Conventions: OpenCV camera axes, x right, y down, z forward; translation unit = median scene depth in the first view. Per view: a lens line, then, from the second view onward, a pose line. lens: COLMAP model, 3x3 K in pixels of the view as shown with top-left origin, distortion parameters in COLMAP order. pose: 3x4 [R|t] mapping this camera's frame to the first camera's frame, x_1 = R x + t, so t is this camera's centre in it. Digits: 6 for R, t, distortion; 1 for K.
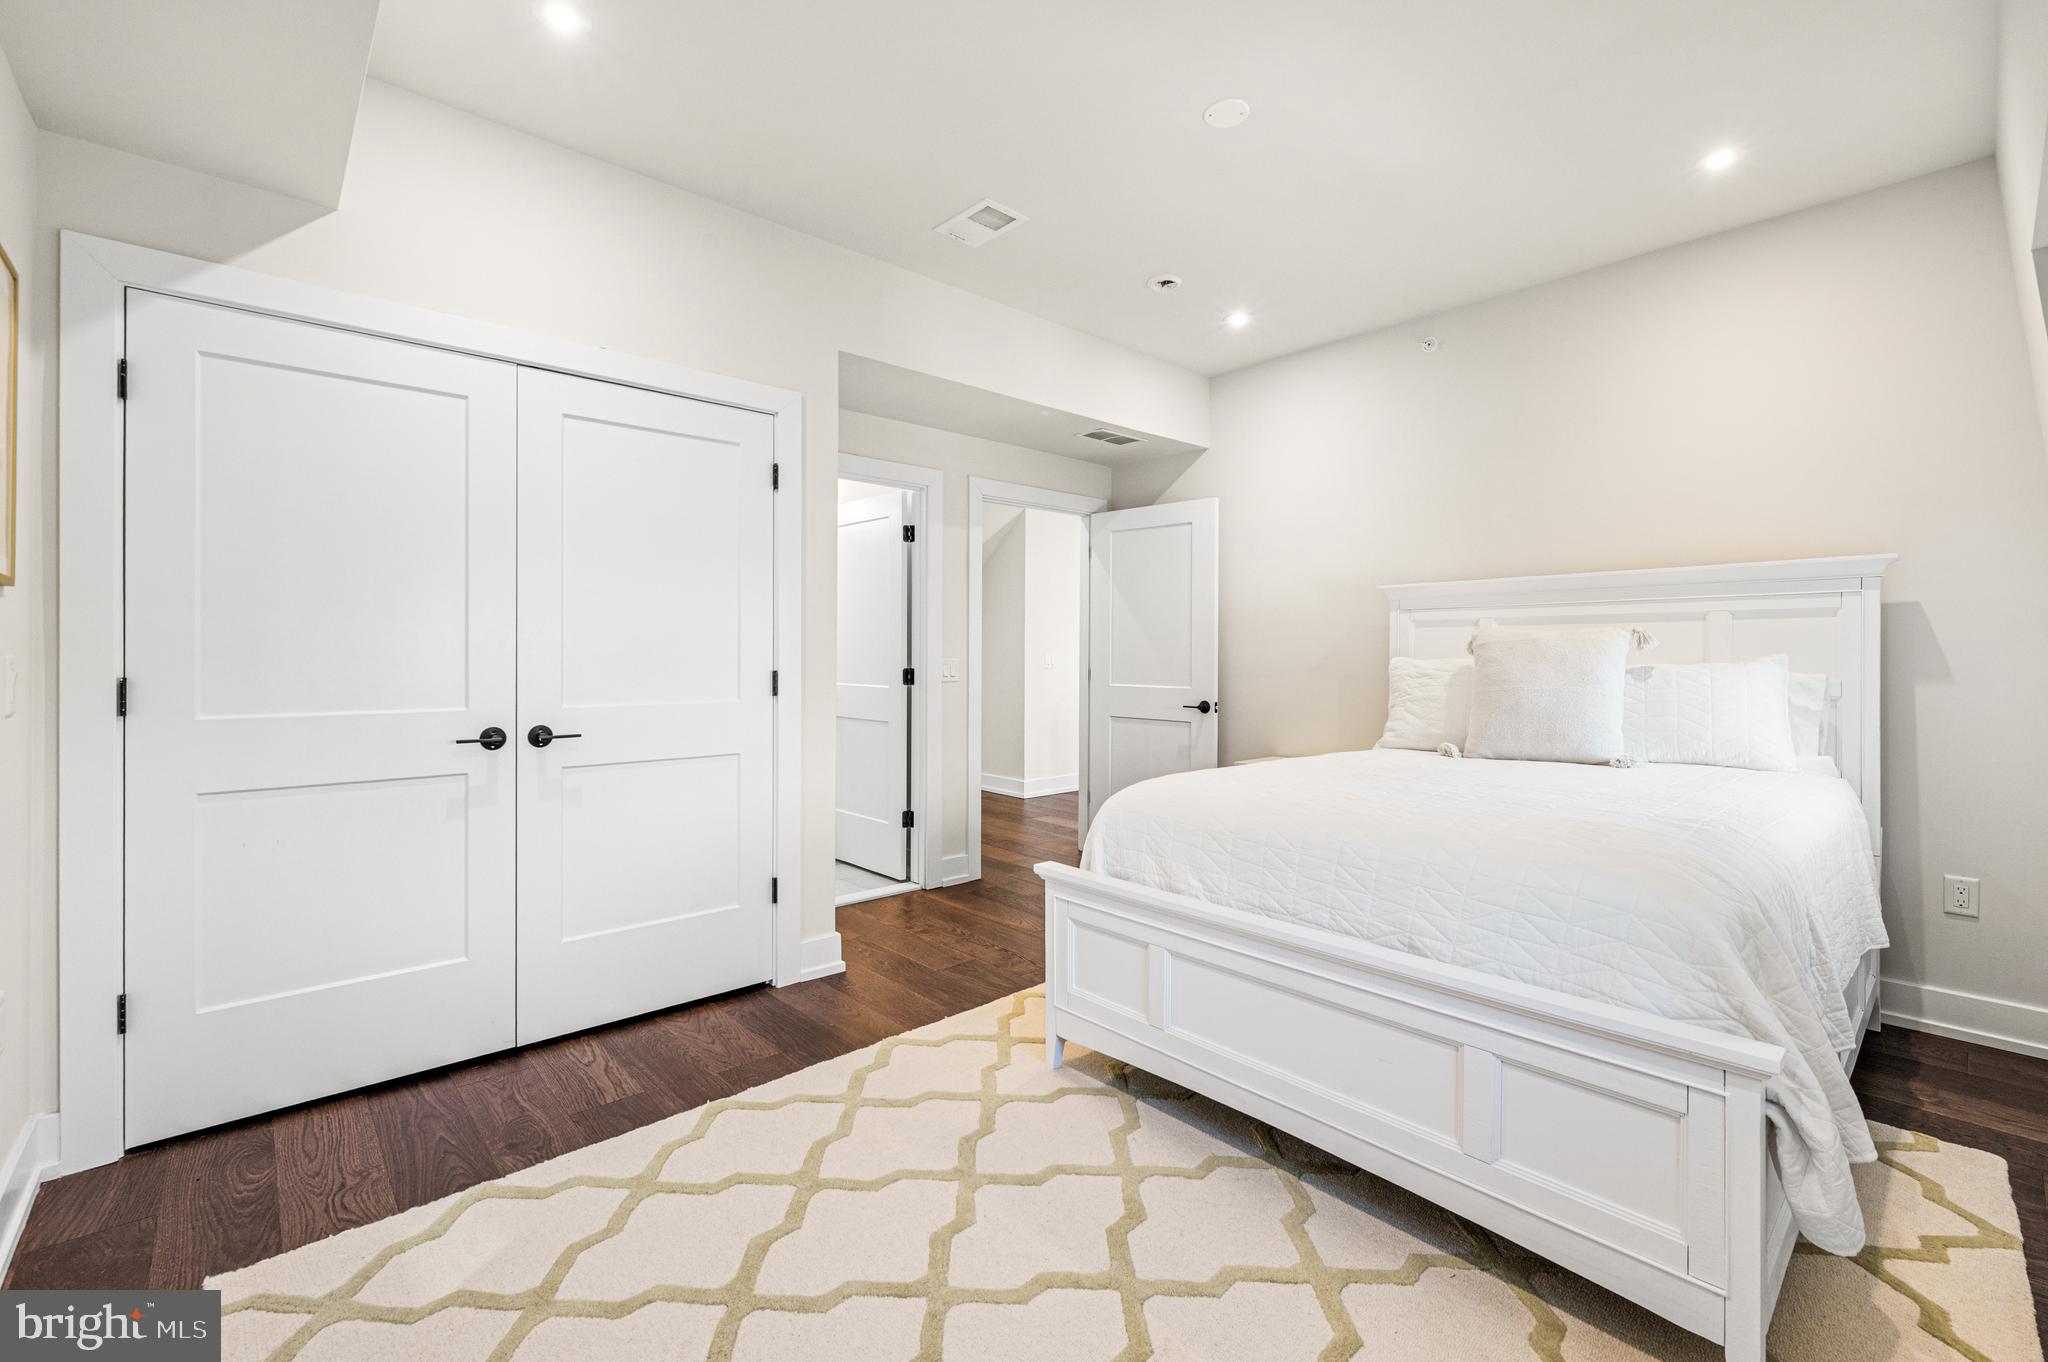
lens RADIAL K [[848.9, 0, 1029.7], [0, 848.9, 673.1], [0, 0, 1]] dist [-0.021056, 0.000027]
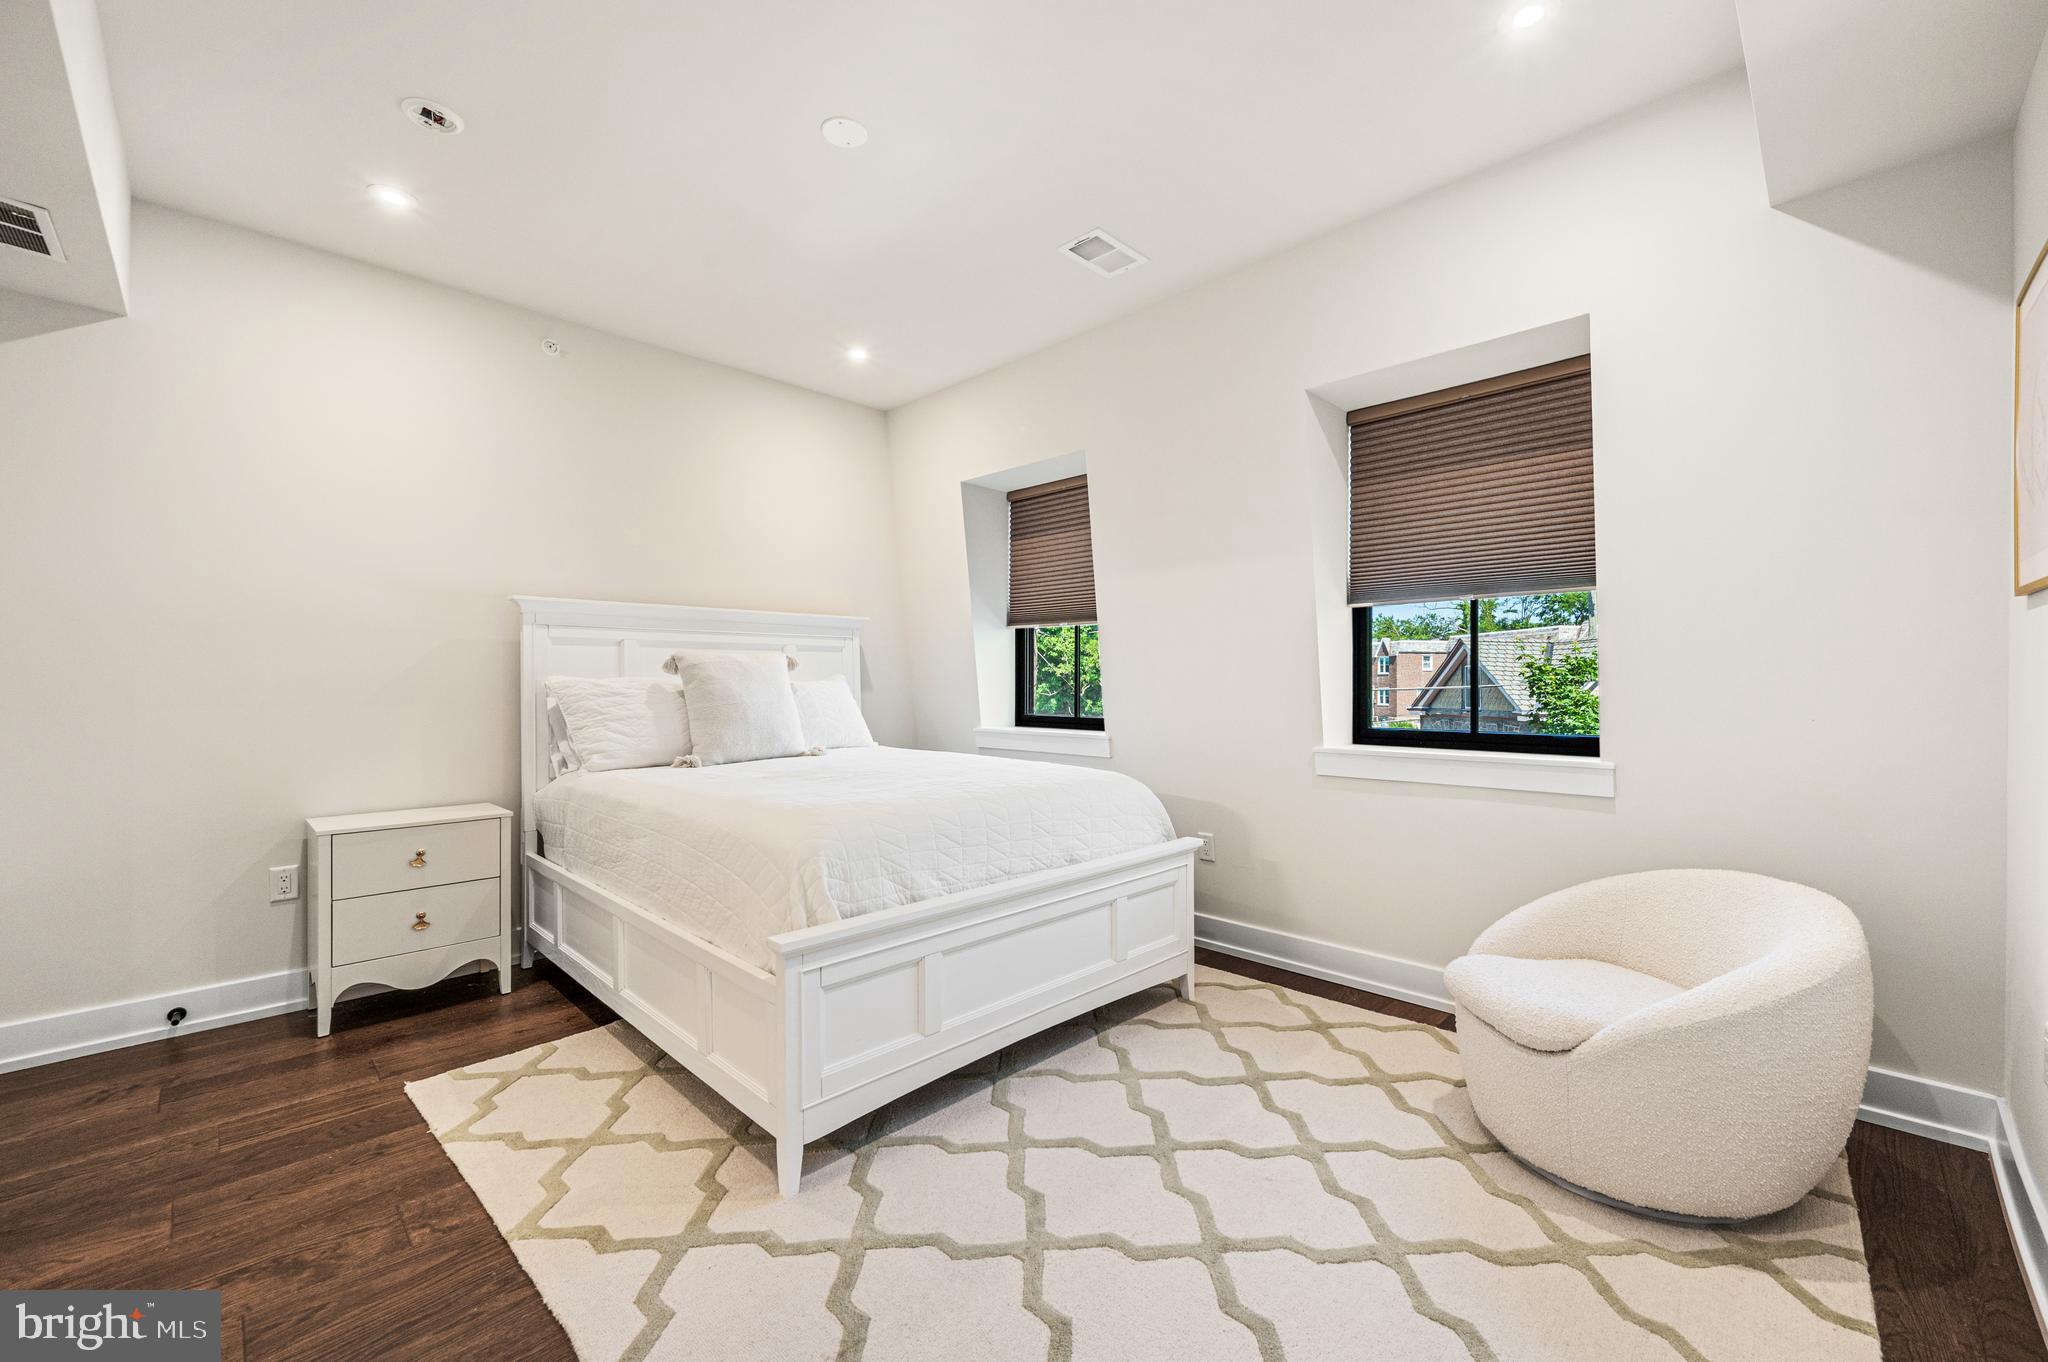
lens RADIAL K [[816.4, 0, 1027.6], [0, 816.4, 678.3], [0, 0, 1]] dist [-0.010520, -0.000267]
pose [[-0.055984, 0.002669, 0.998428, -0.814201], [0.016561, 0.999861, -0.001745, -0.009499], [-0.998294, 0.016437, -0.056021, 0.895353]]
